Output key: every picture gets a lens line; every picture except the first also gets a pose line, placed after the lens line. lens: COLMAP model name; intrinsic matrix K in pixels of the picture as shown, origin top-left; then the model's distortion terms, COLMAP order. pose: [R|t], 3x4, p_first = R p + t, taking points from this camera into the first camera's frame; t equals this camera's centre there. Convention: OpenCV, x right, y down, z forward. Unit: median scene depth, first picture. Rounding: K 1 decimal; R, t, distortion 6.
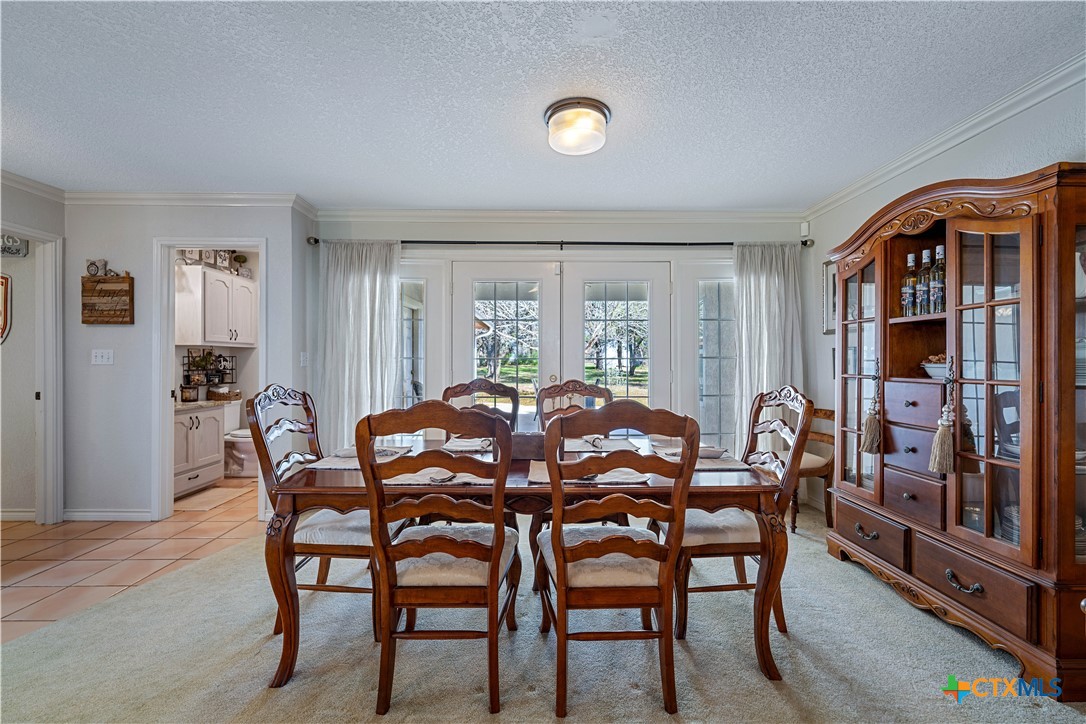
lens RADIAL K [[444.1, 0, 547.9], [0, 444.1, 358.6], [0, 0, 1]] dist [-0.000107, -0.000145]
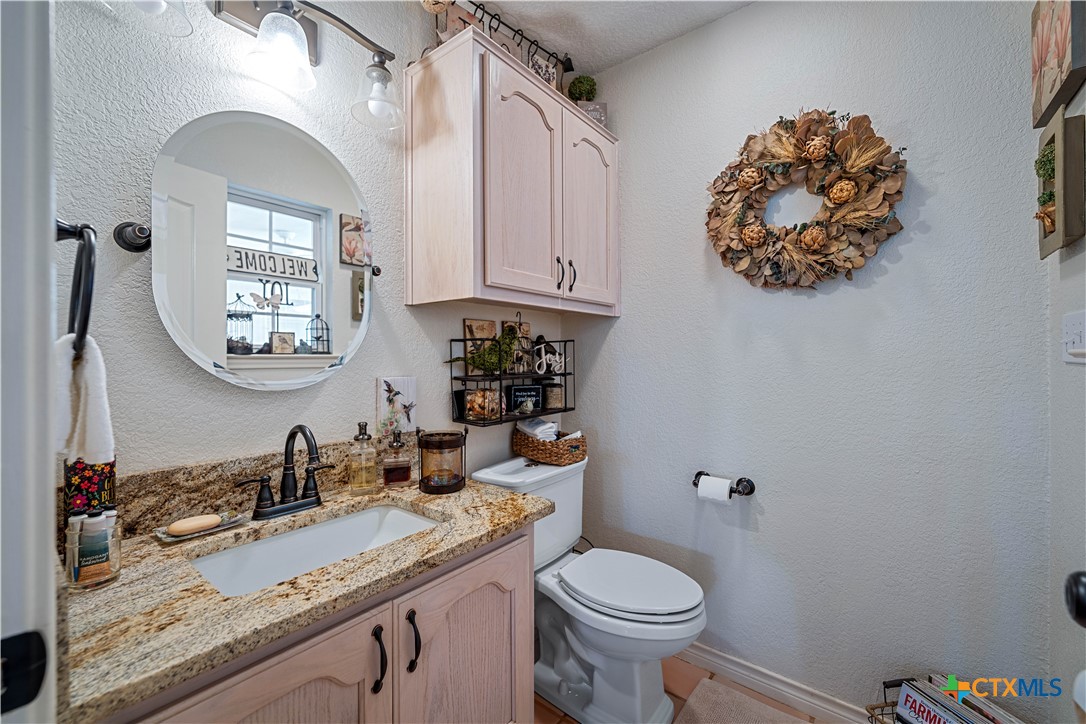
lens RADIAL K [[444.1, 0, 545.2], [0, 444.1, 354.8], [0, 0, 1]] dist [-0.000107, -0.000145]
pose [[0.768189, -0.000376, -0.640223, -0.498426], [0.003620, 0.999986, 0.003756, 0.006103], [0.640213, -0.005203, 0.768180, 0.722221]]
